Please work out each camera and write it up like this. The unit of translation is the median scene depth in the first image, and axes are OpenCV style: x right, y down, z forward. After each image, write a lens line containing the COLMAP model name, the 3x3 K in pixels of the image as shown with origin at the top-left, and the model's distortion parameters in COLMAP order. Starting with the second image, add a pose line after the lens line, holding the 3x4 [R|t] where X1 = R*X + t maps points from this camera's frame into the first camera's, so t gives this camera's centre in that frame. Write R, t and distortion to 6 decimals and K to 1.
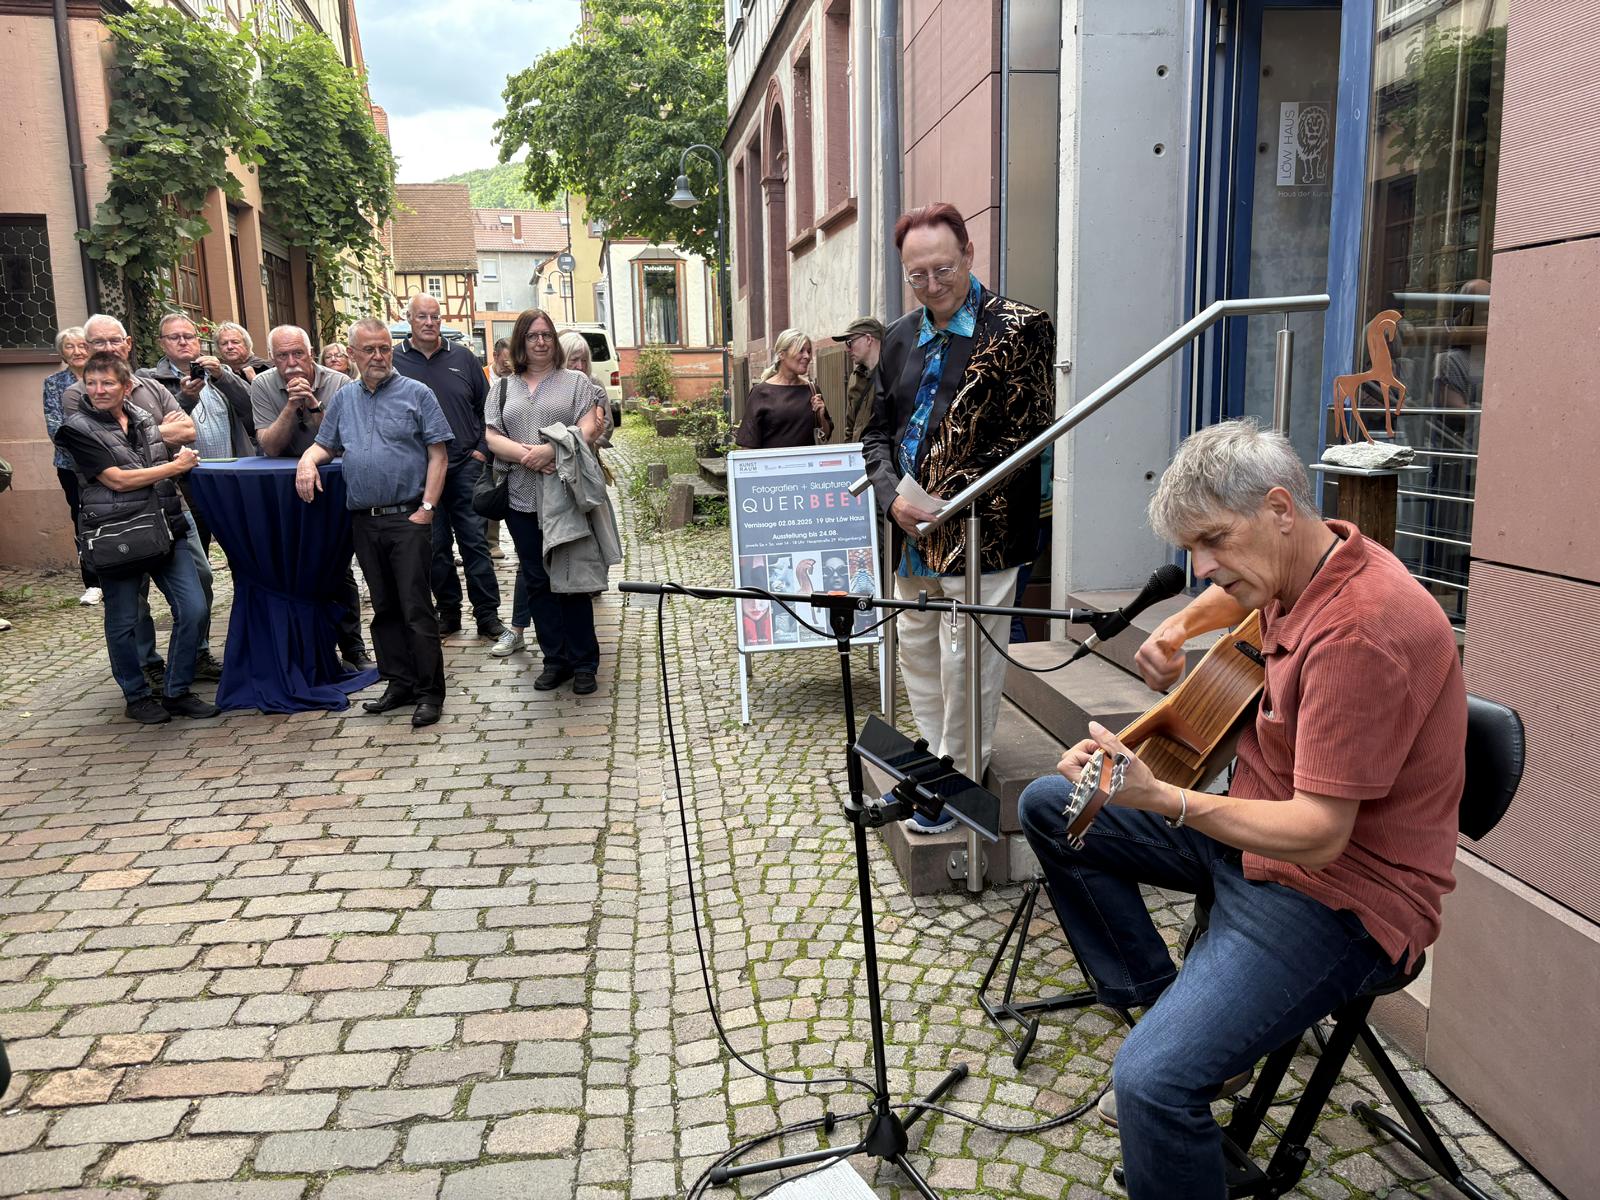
lens RADIAL K [[1204.2, 0, 799.6], [0, 1204.2, 598.8], [0, 0, 1]] dist [0.049077, -0.056450]
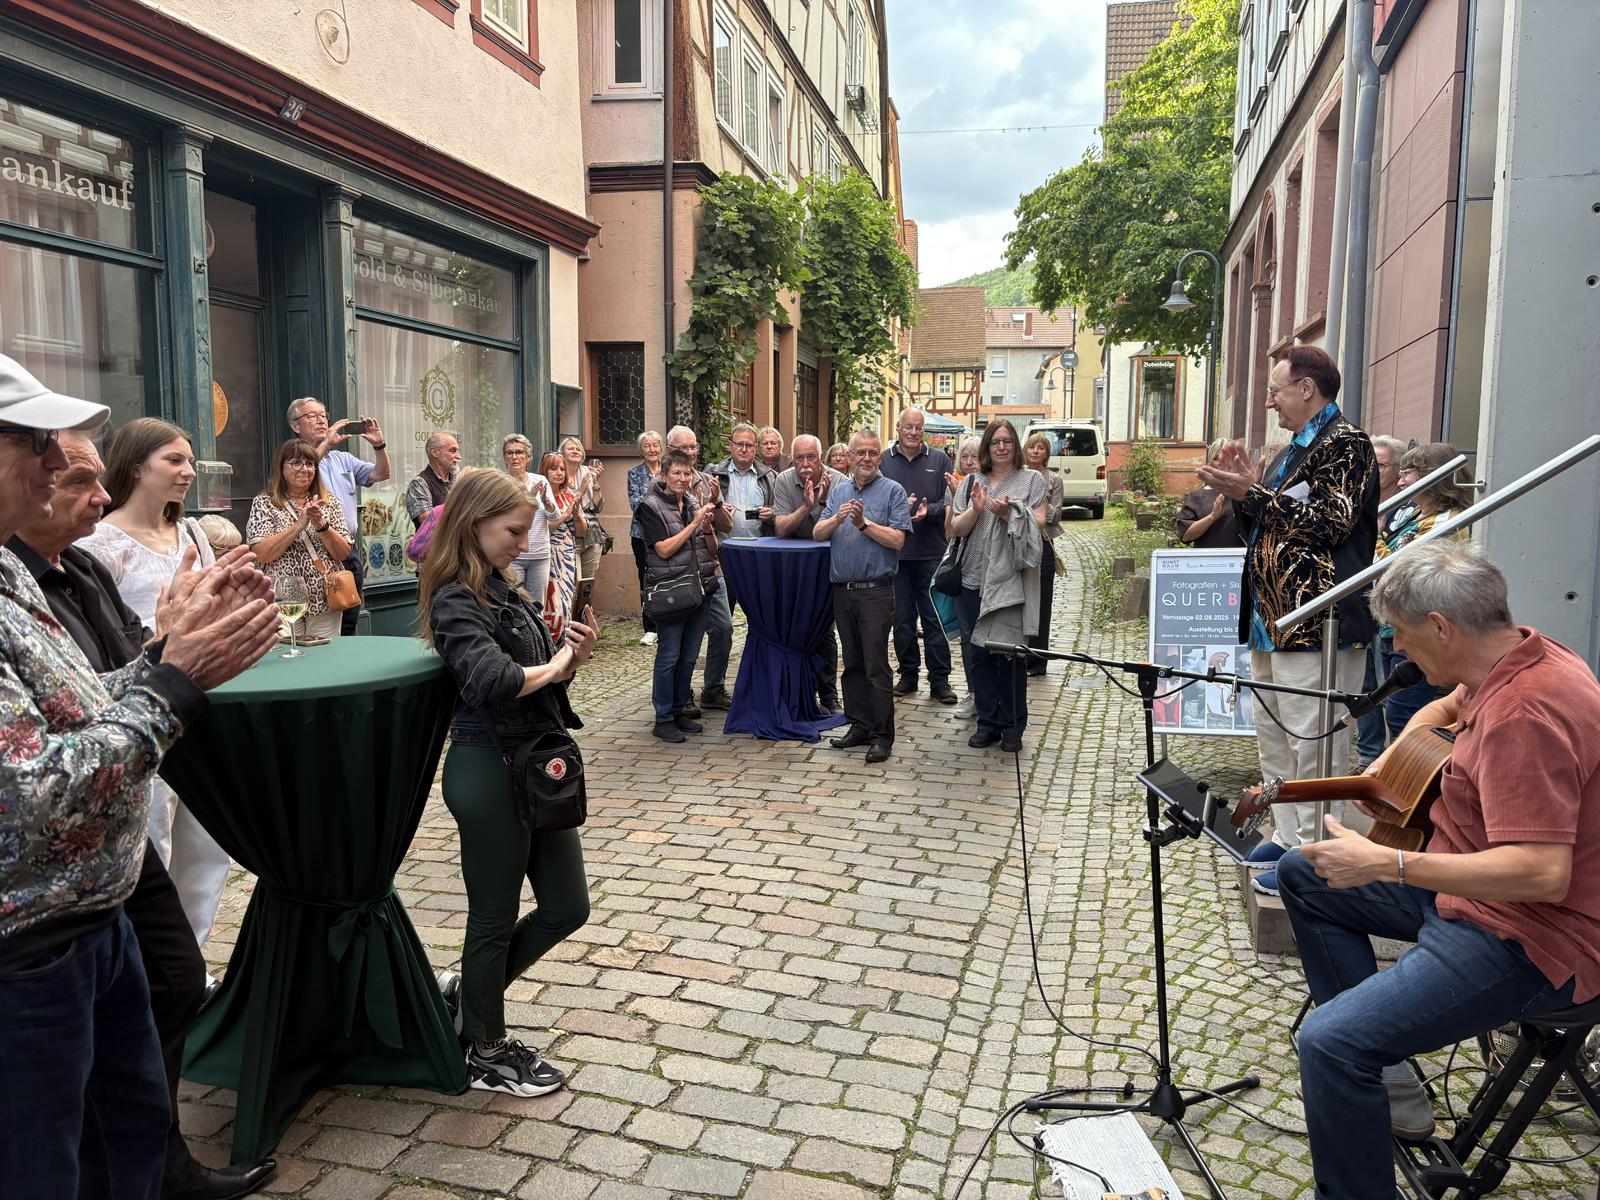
lens RADIAL K [[1204.2, 0, 786.6], [0, 1204.2, 671.7], [0, 0, 1]] dist [0.049077, -0.056450]
pose [[0.914136, 0.089569, -0.395389, 0.094232], [-0.094315, 0.995514, 0.007462, 0.015216], [0.394284, 0.030470, 0.918483, -0.179284]]
